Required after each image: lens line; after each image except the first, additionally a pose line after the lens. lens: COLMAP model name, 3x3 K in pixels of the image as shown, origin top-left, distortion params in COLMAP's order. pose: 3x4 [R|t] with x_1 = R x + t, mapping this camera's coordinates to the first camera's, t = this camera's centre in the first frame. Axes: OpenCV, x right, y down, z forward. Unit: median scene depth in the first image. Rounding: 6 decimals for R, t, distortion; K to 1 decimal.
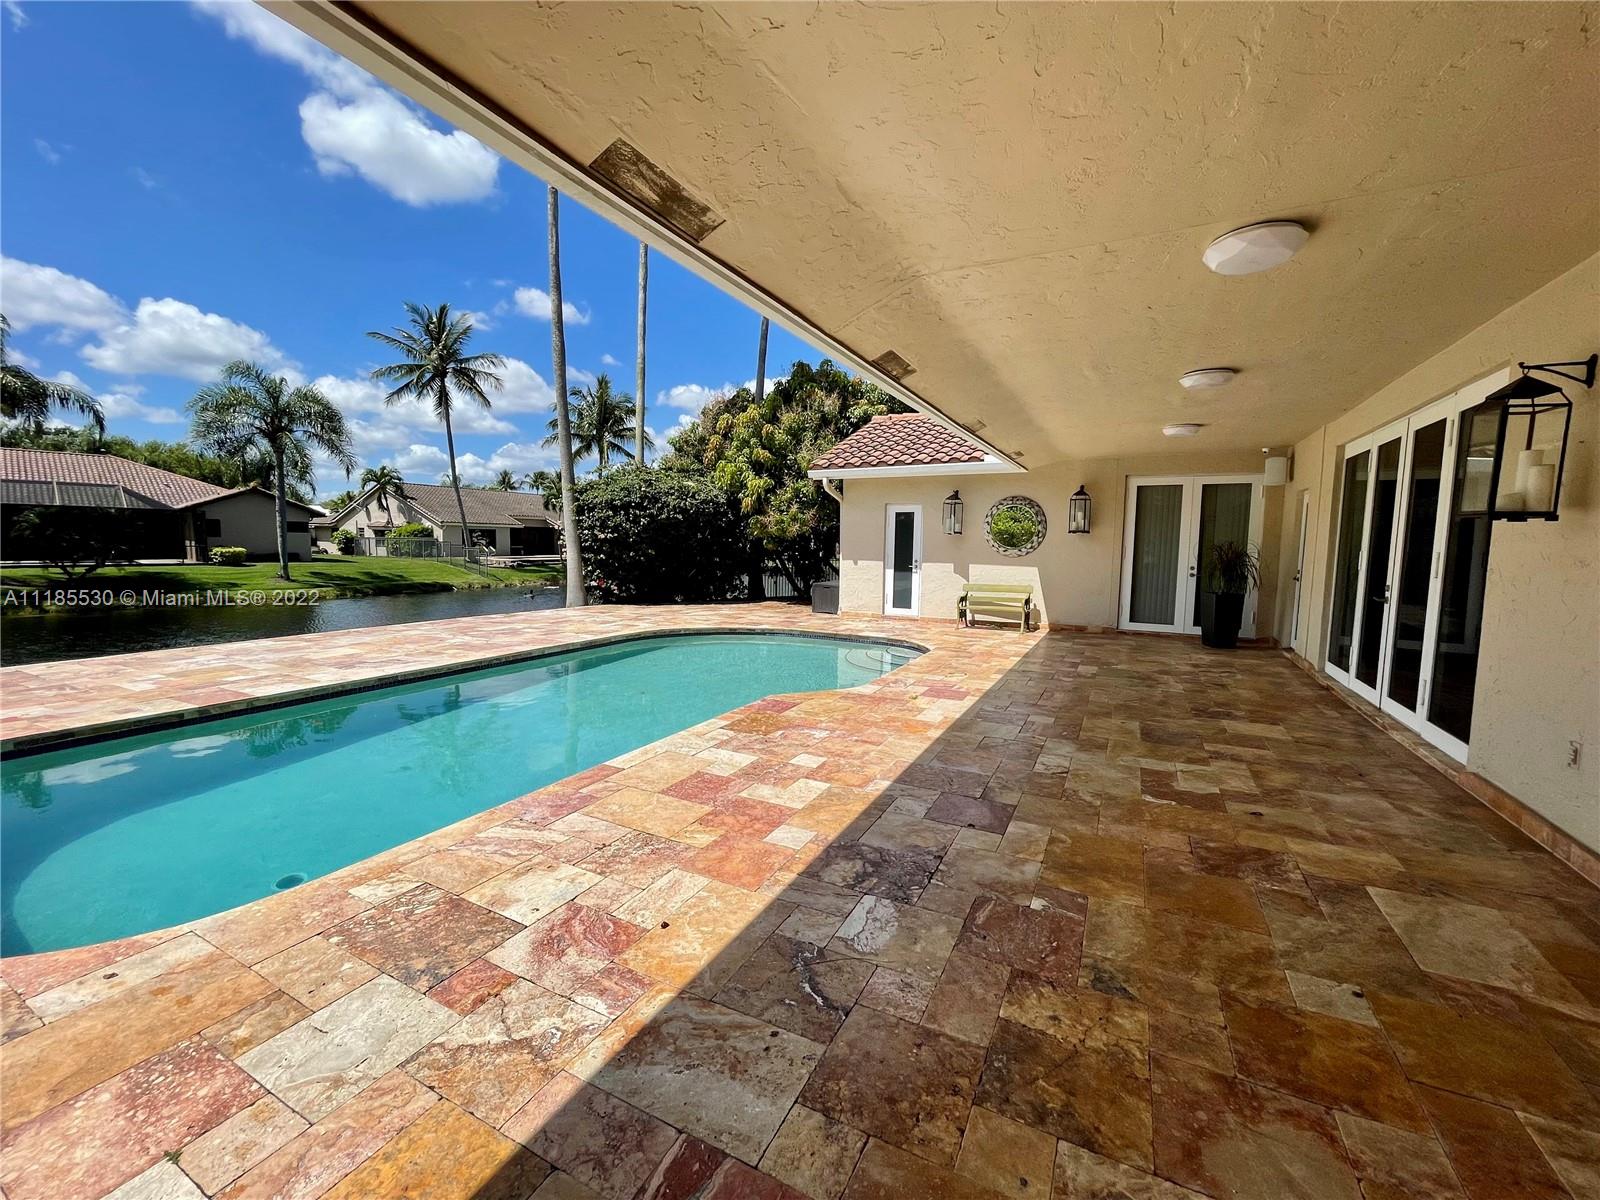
lens RADIAL K [[642.8, 0, 800.6], [0, 642.8, 604.3], [0, 0, 1]] dist [-0.000055, 0.000000]
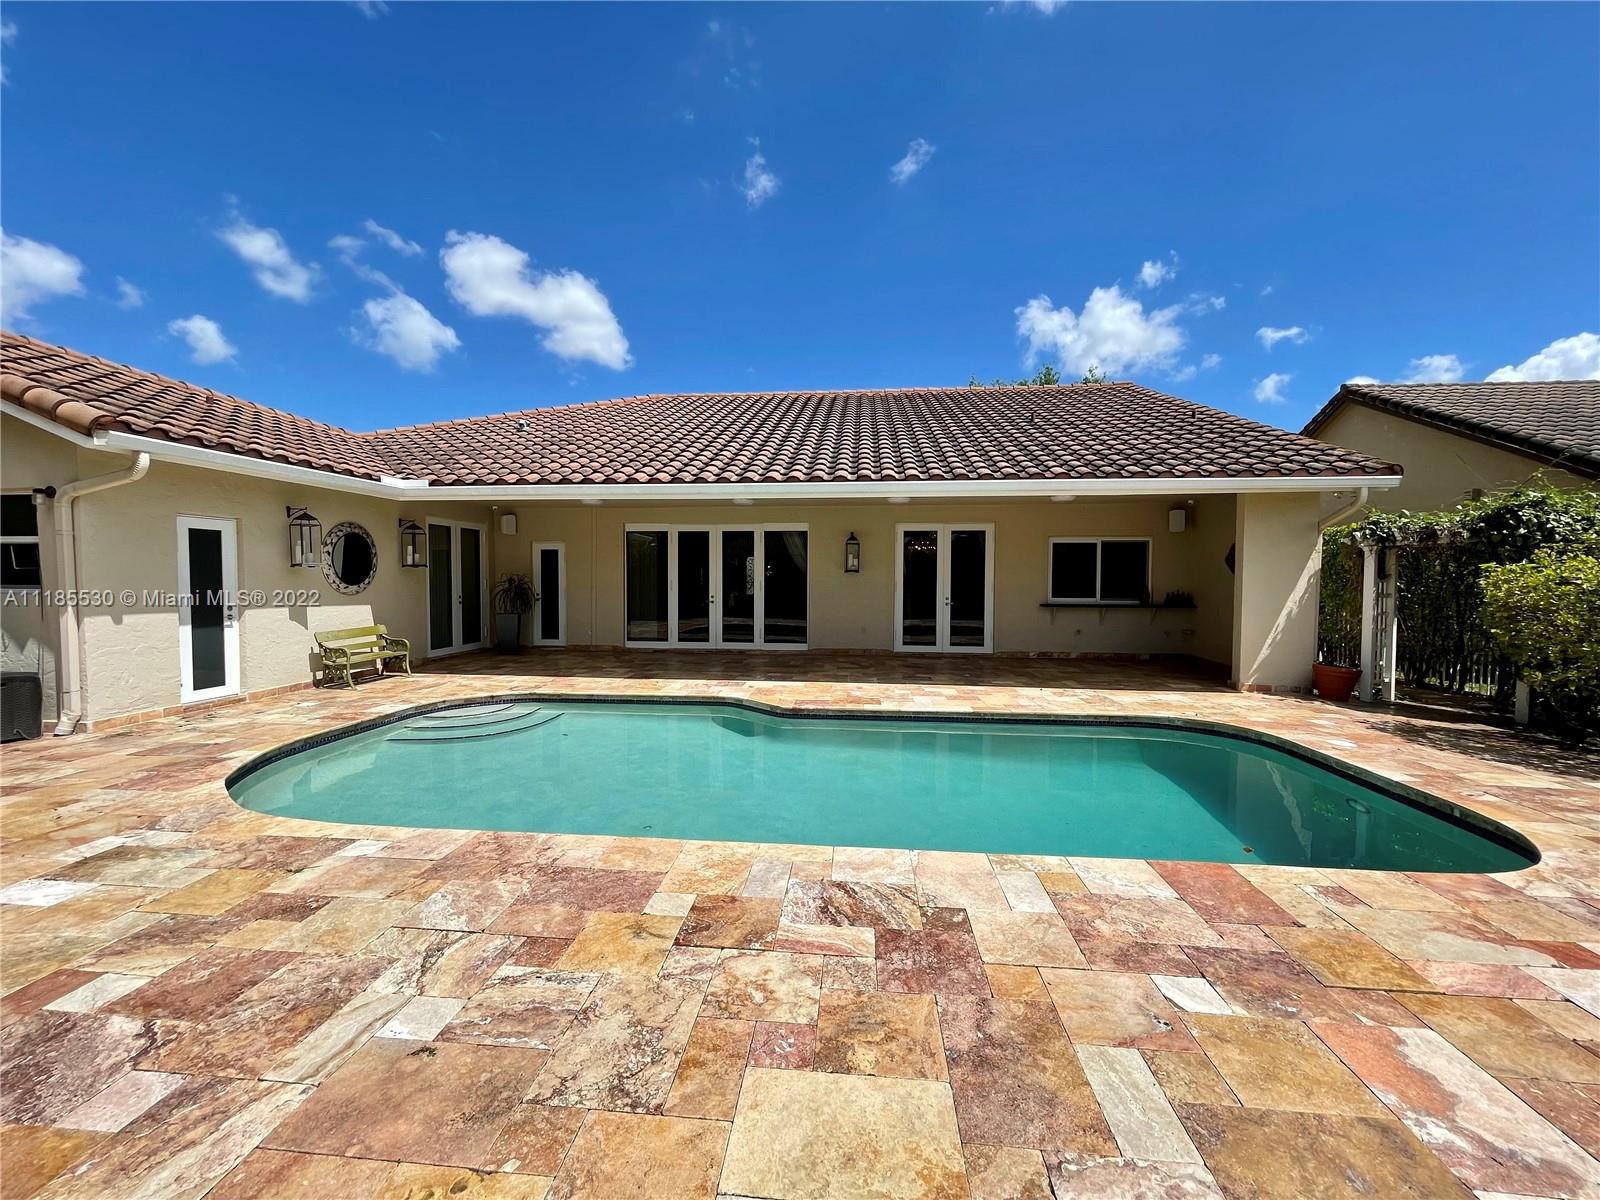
lens RADIAL K [[642.8, 0, 798.2], [0, 642.8, 600.1], [0, 0, 1]] dist [-0.000055, 0.000000]
pose [[-0.370980, -0.048407, 0.927378, -0.622722], [0.080024, 0.993259, 0.083858, -0.084036], [-0.925187, 0.105322, -0.364605, 0.712507]]
